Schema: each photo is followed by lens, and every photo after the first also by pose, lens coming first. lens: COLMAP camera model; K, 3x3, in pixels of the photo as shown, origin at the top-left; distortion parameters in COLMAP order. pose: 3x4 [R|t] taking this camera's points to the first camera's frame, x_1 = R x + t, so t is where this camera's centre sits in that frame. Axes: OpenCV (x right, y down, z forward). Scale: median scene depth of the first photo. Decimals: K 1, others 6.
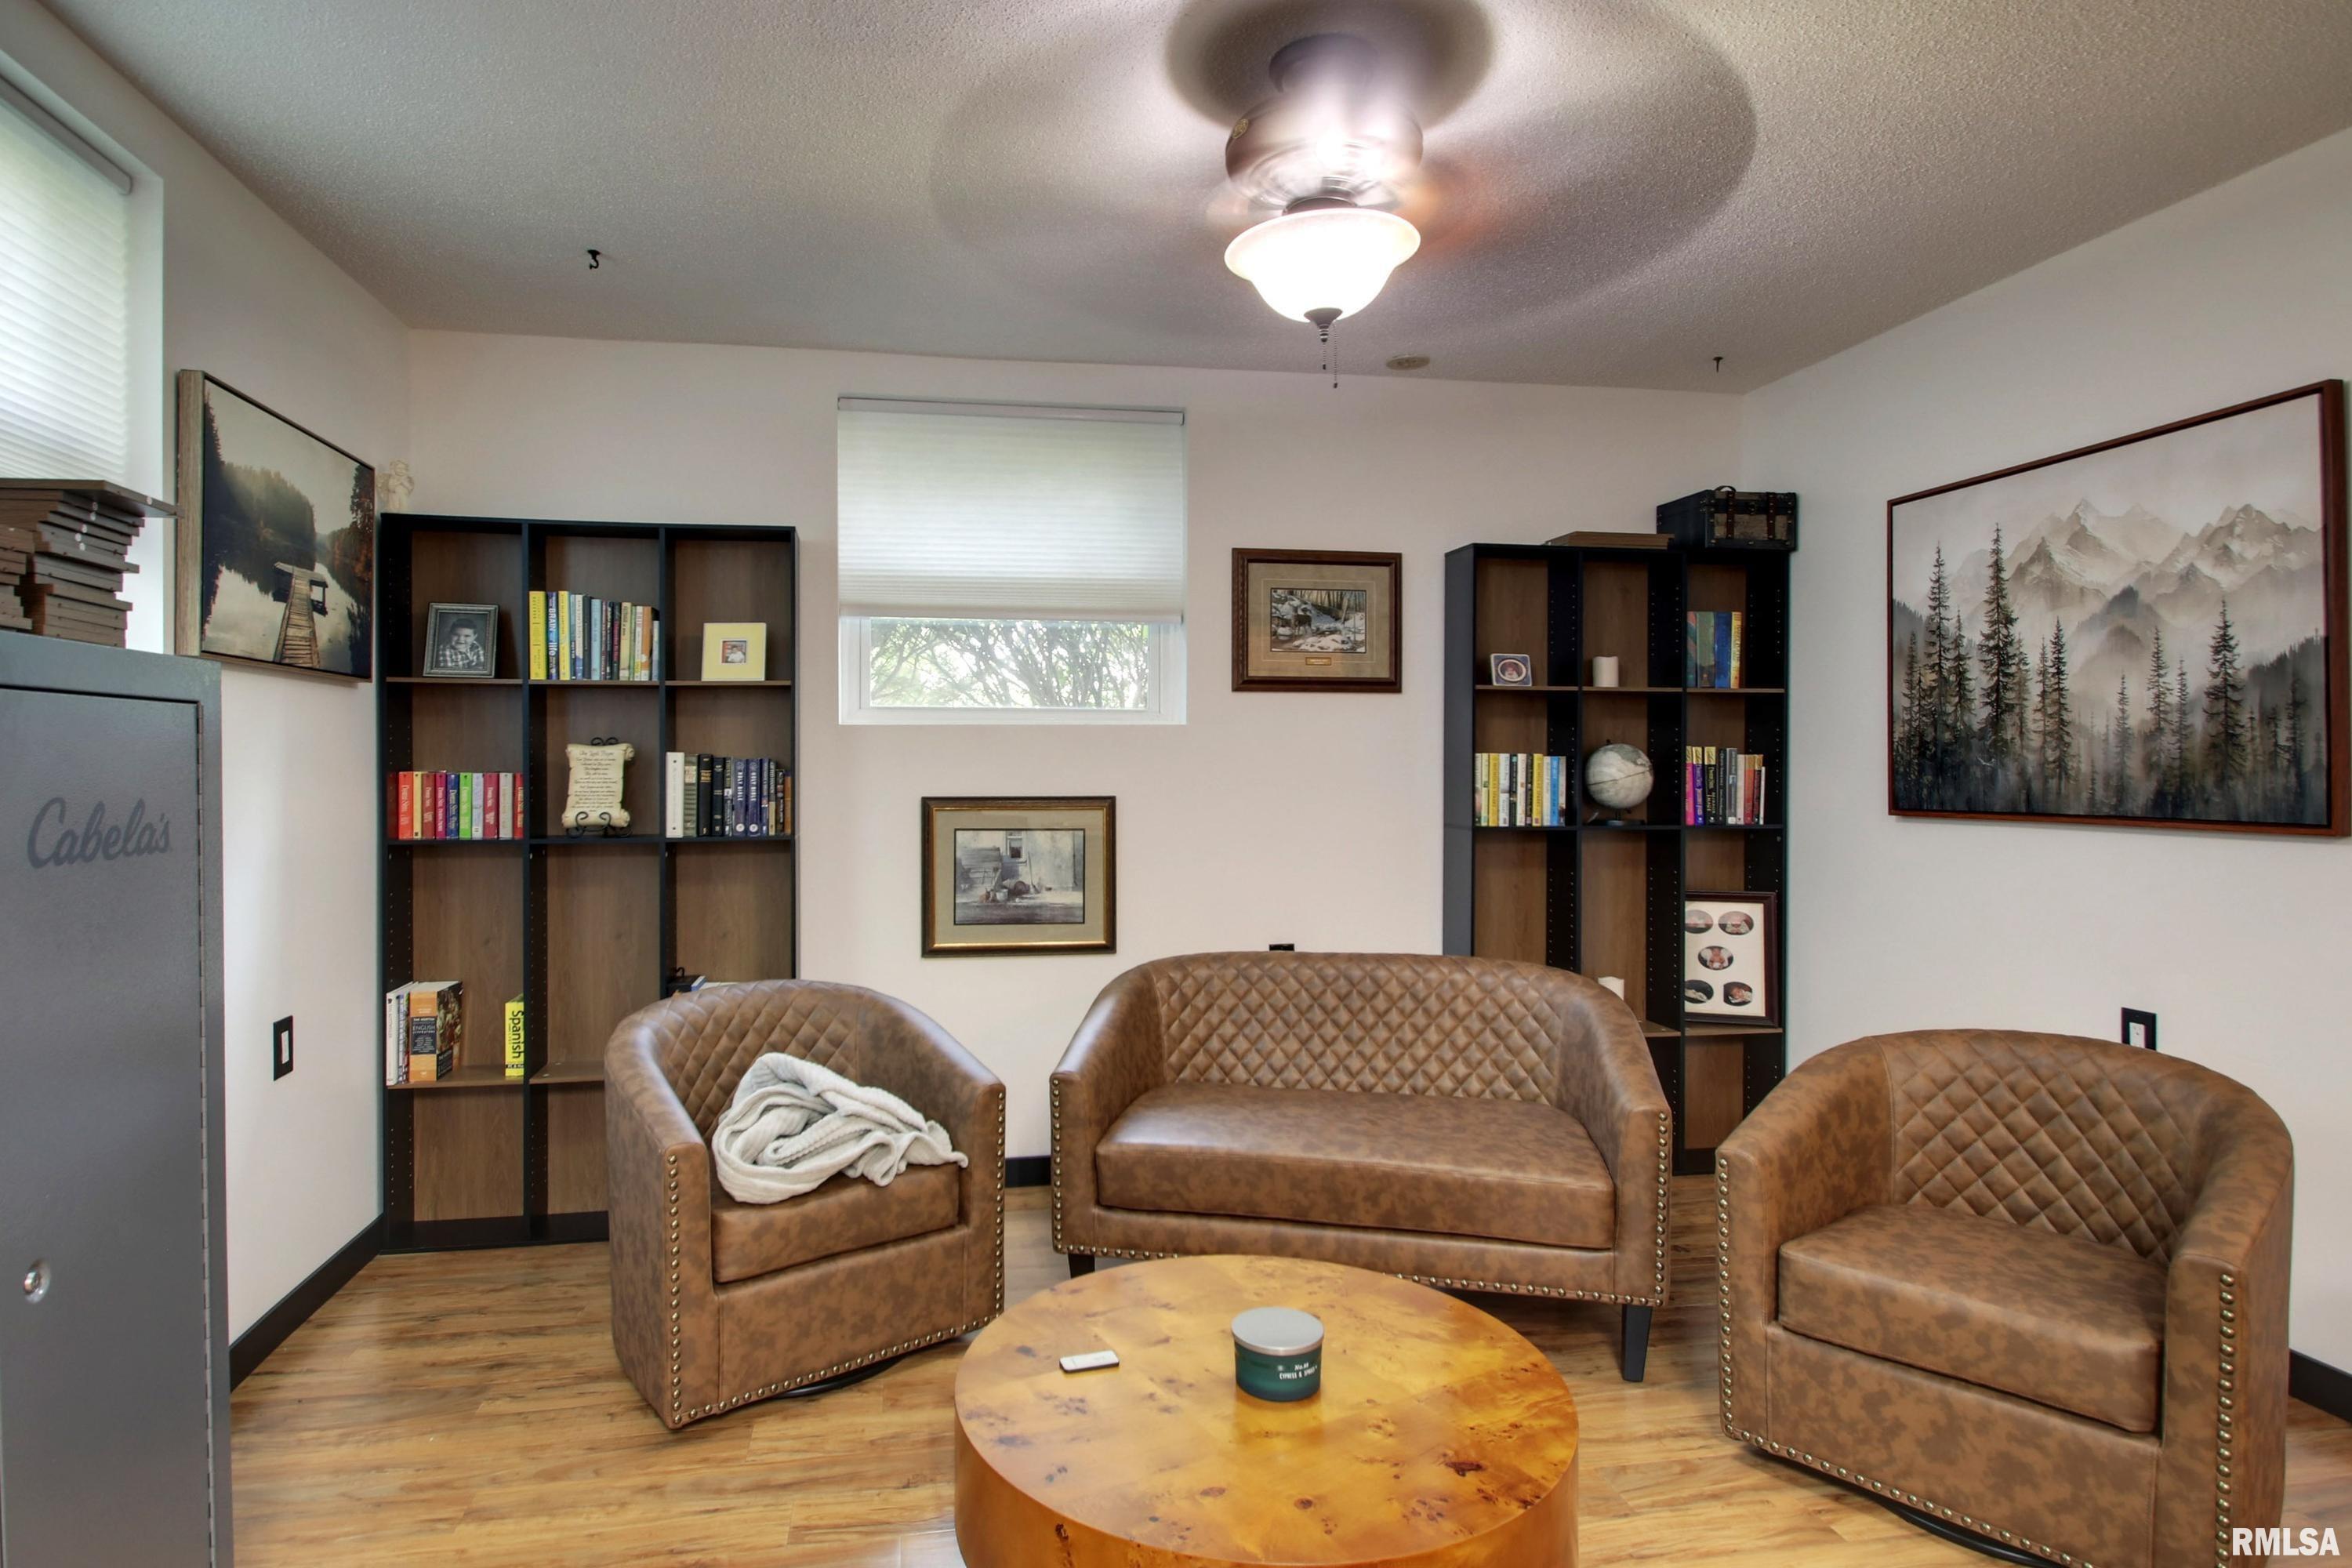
lens RADIAL K [[1225.6, 0, 1119.4], [0, 1225.6, 774.9], [0, 0, 1]] dist [0.003341, 0.000368]
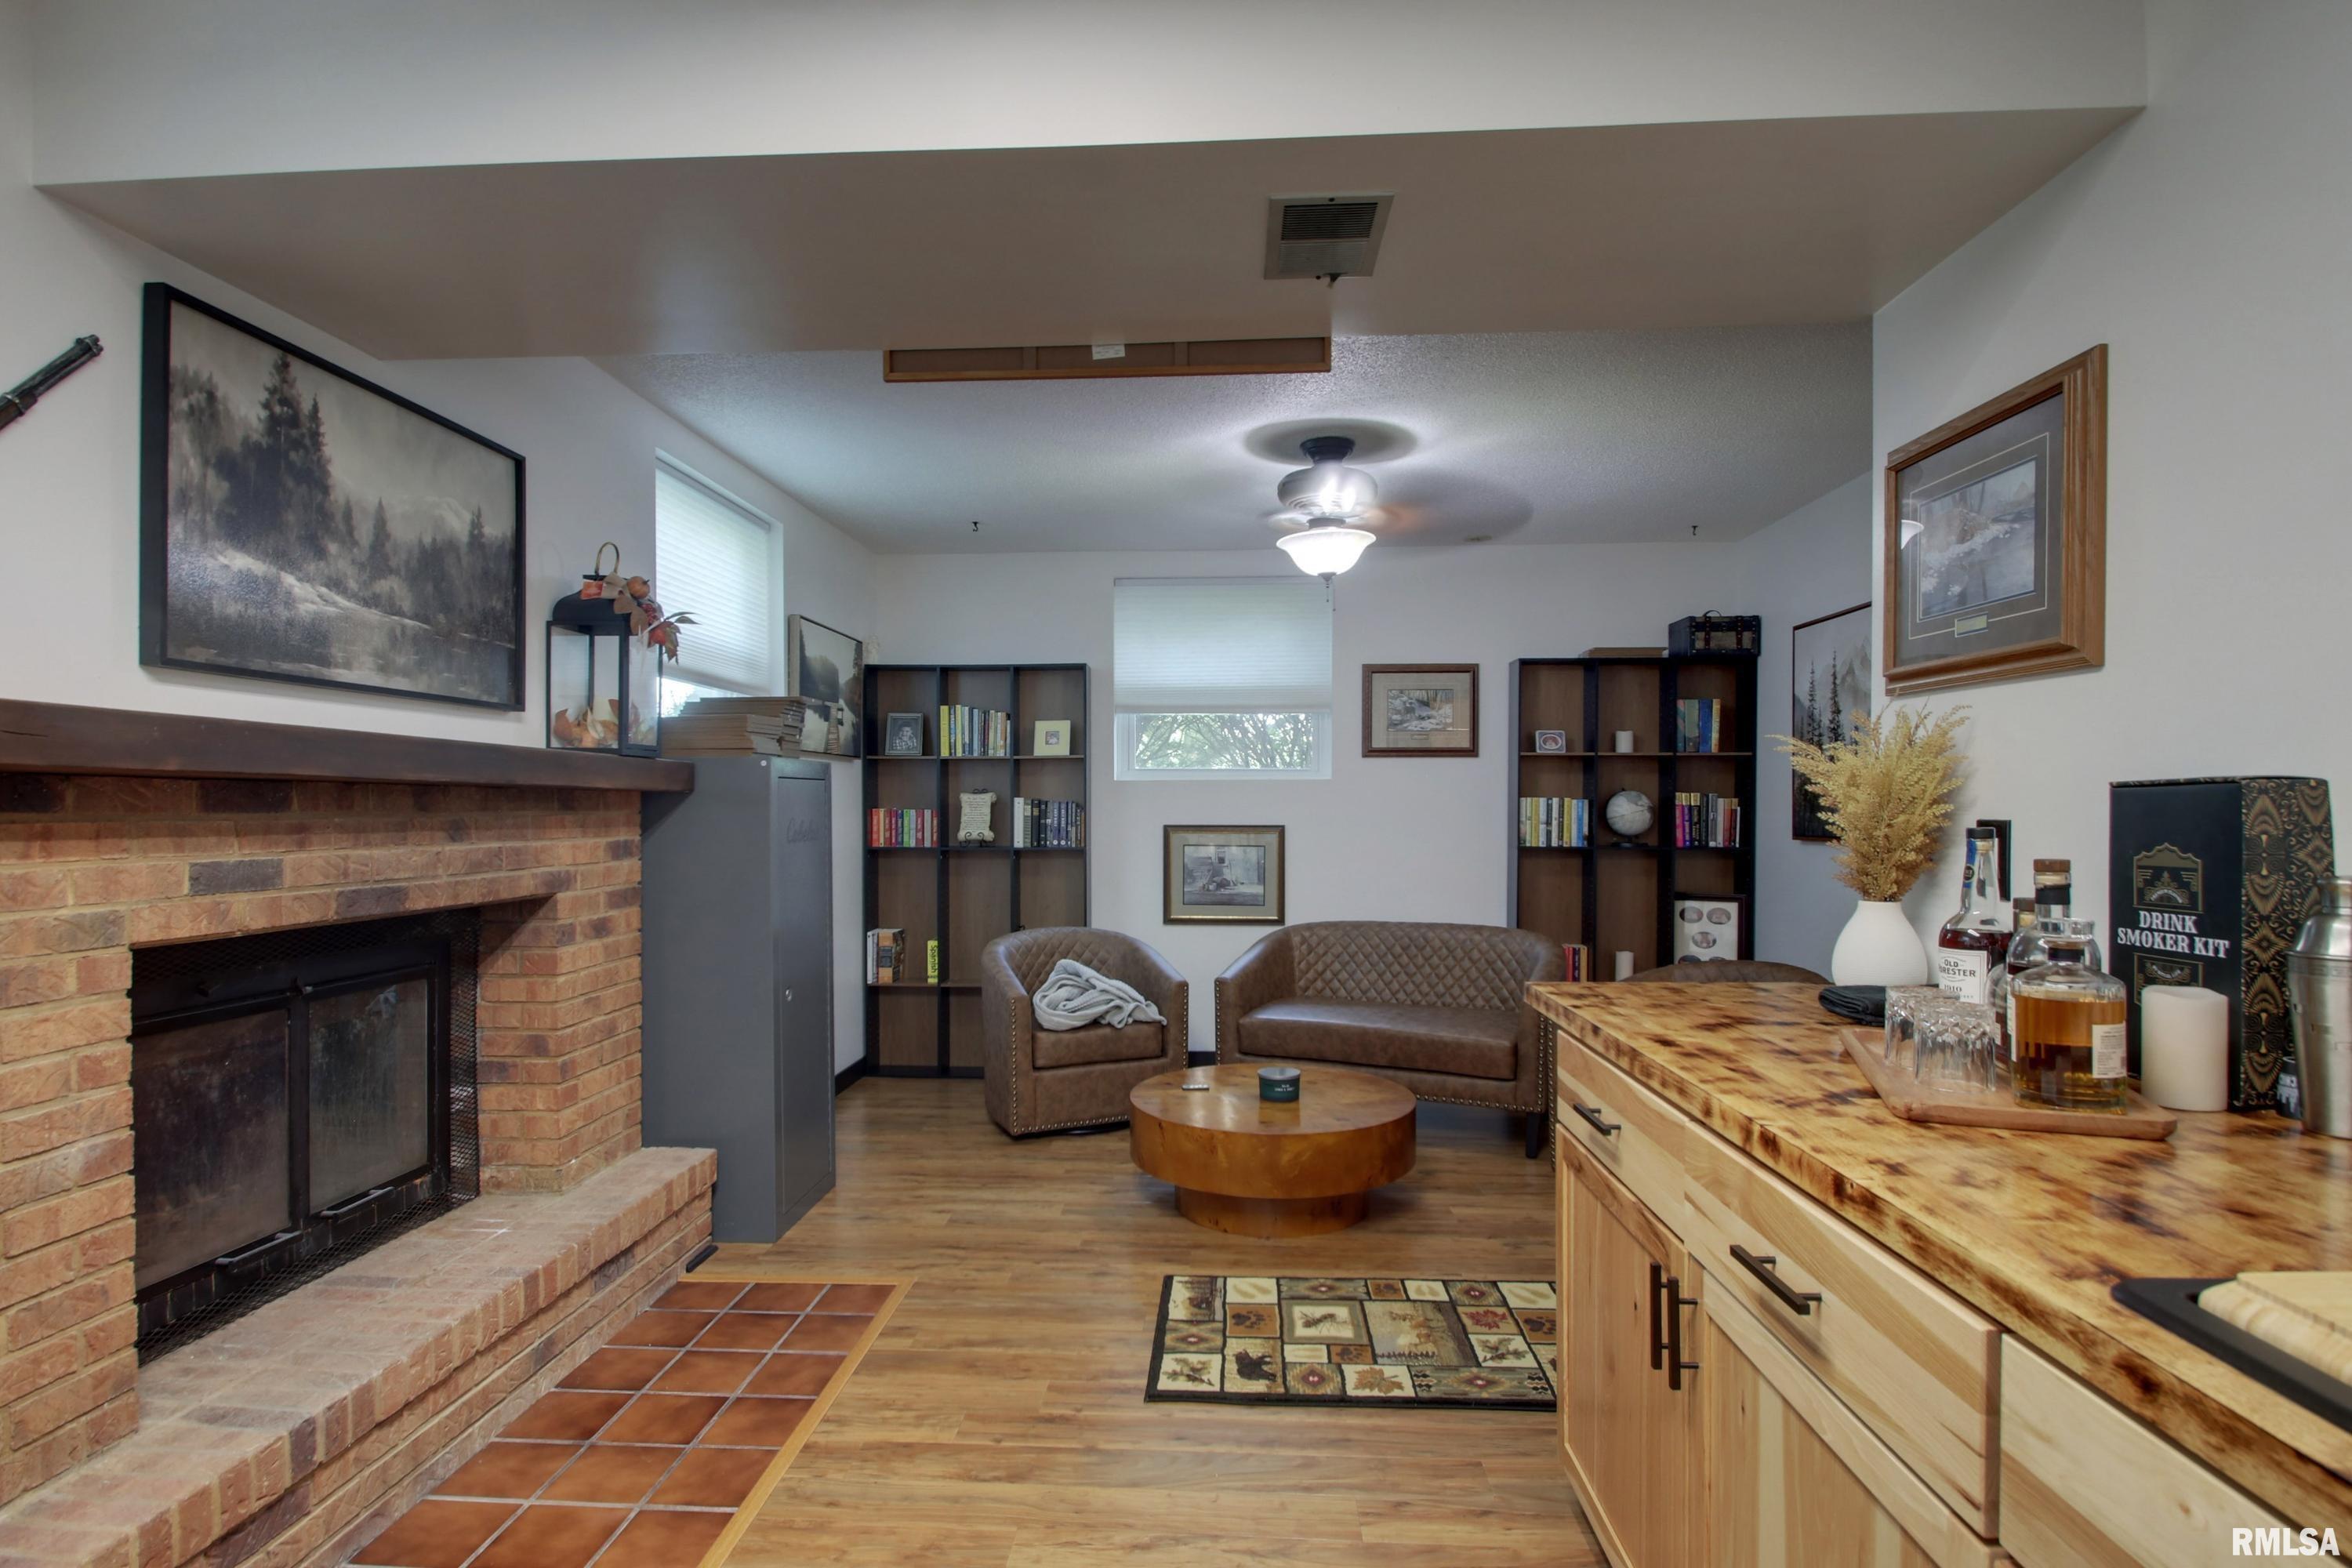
lens RADIAL K [[1163.5, 0, 1173.9], [0, 1163.5, 839.0], [0, 0, 1]] dist [0.000990, -0.013815]
pose [[0.973415, 0.007350, -0.228931, 0.220896], [-0.002364, 0.999754, 0.022046, 0.003040], [0.229036, -0.020918, 0.973193, -0.533461]]
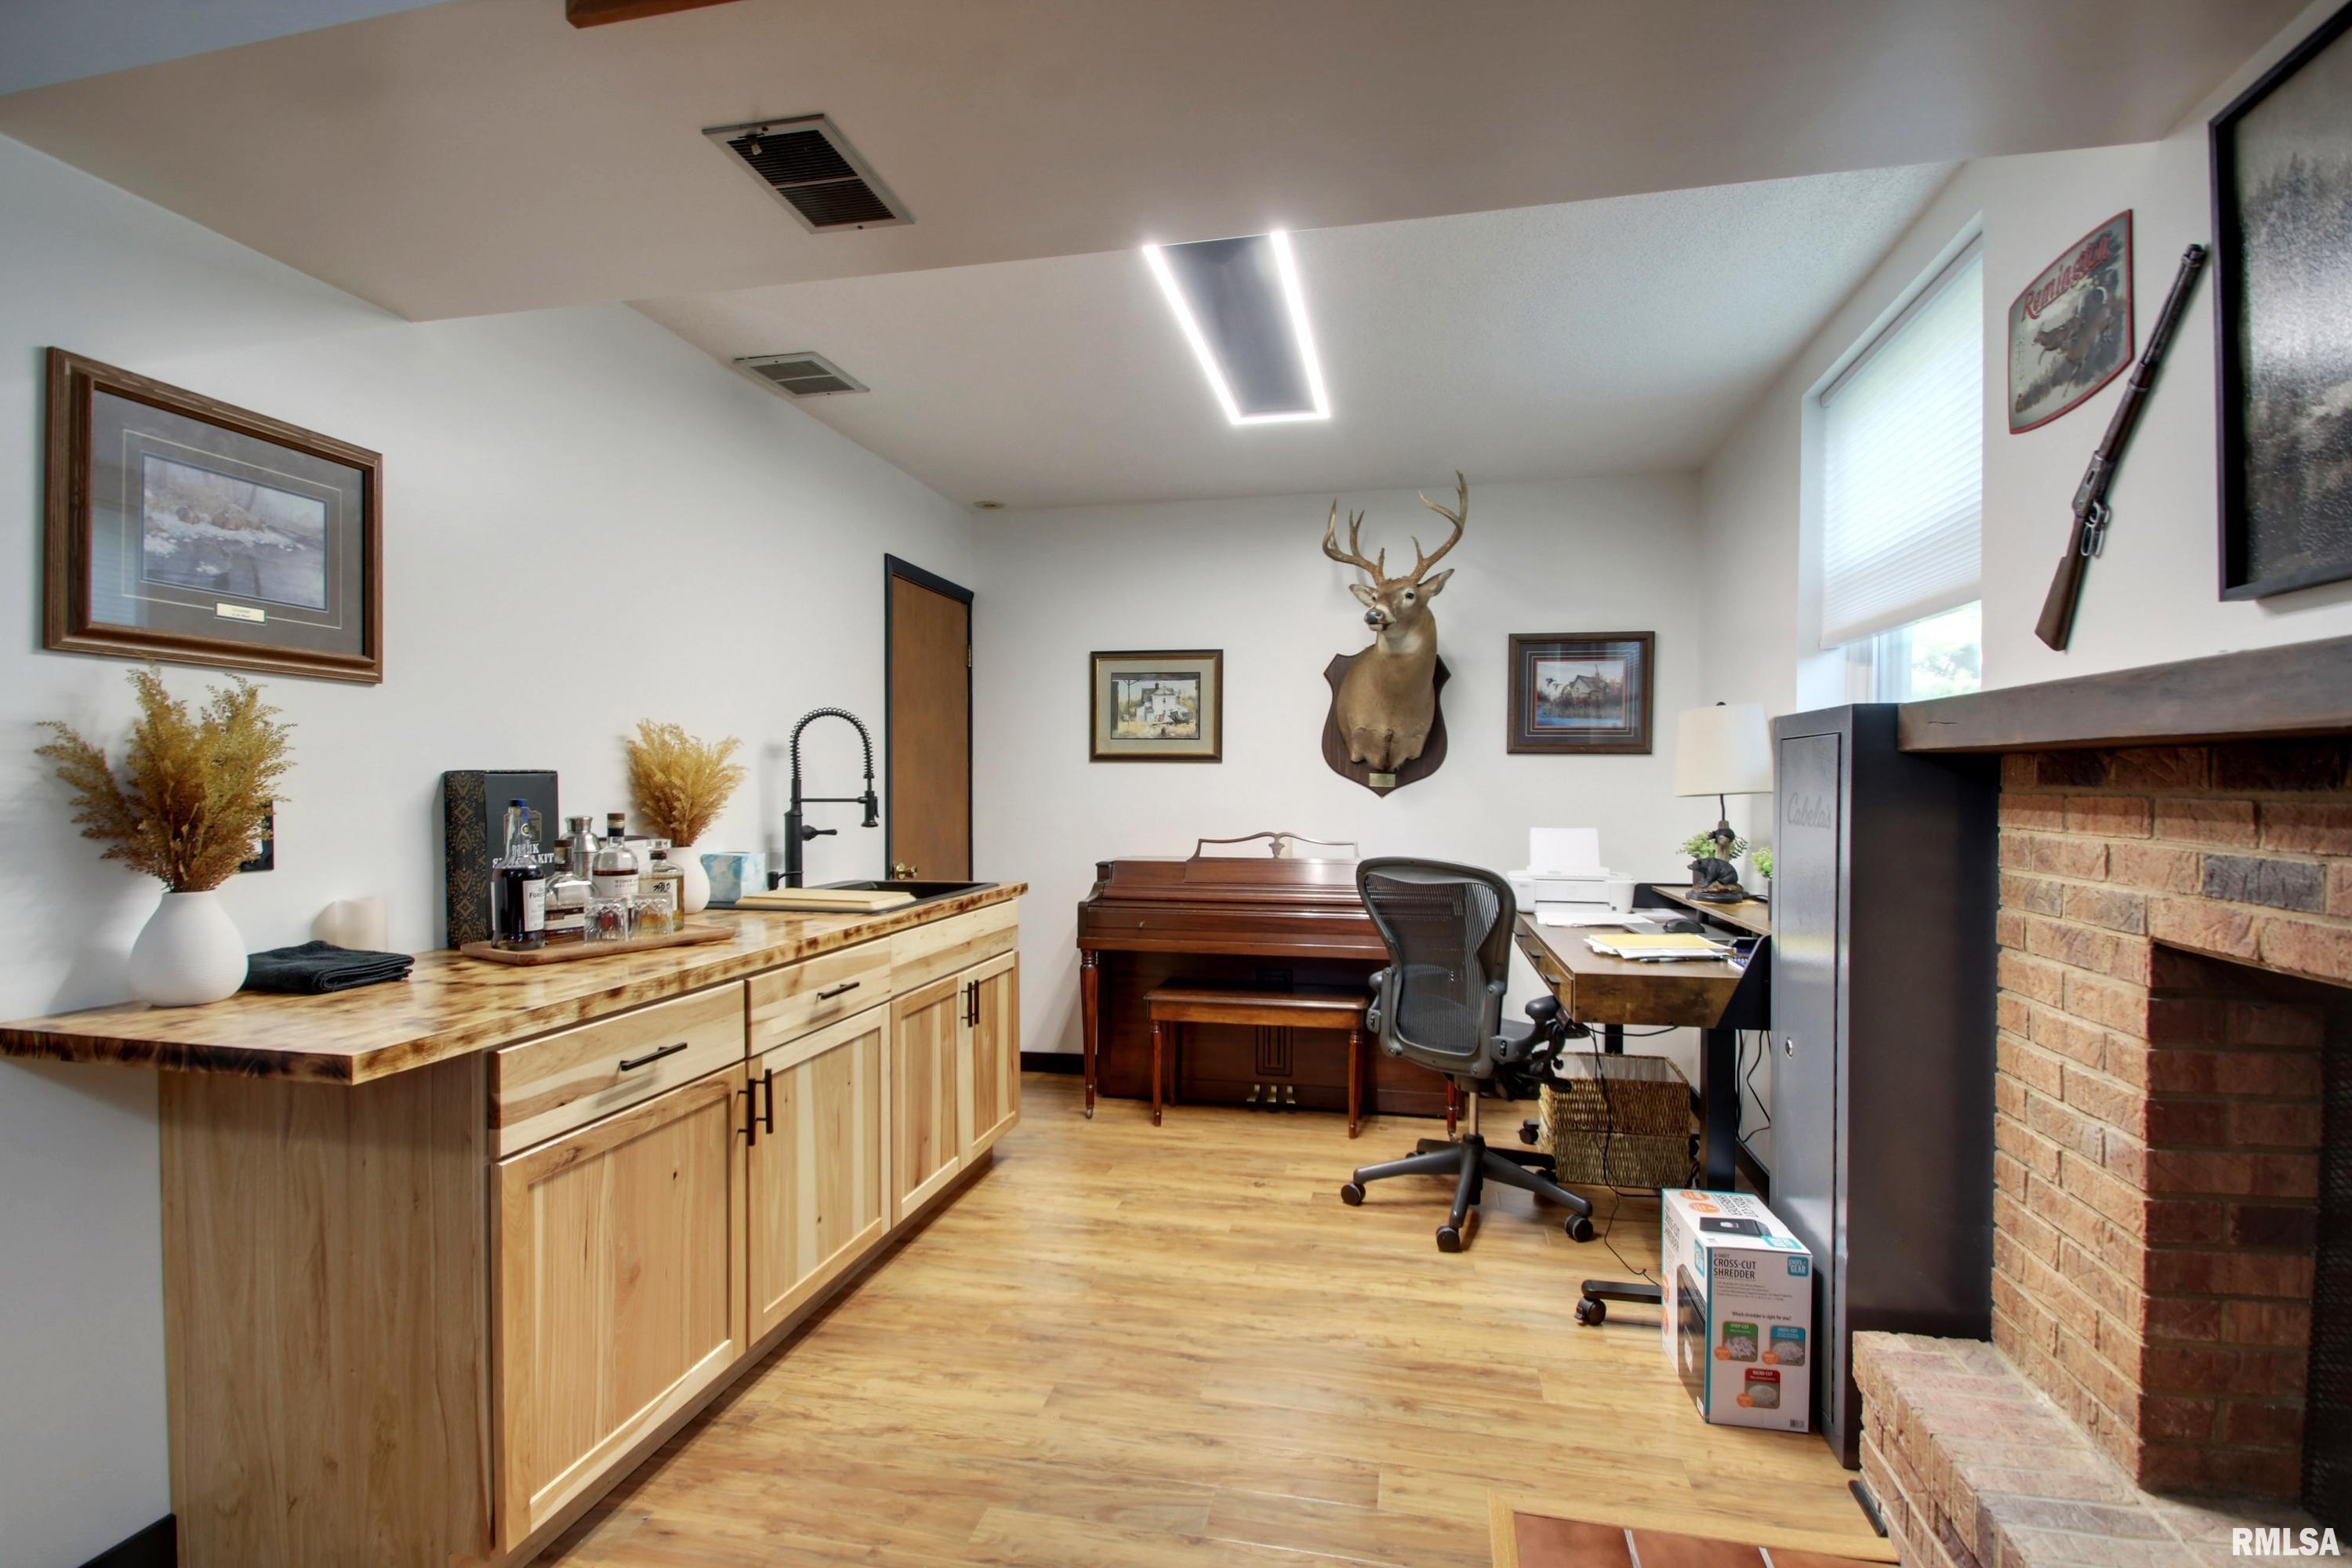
lens RADIAL K [[1103.1, 0, 1175.4], [0, 1103.1, 795.8], [0, 0, 1]] dist [0.021989, -0.020985]
pose [[-0.927746, 0.000693, 0.373213, -0.161271], [0.007455, 0.999833, 0.016674, -0.003208], [-0.373139, 0.018252, -0.927596, 0.412827]]
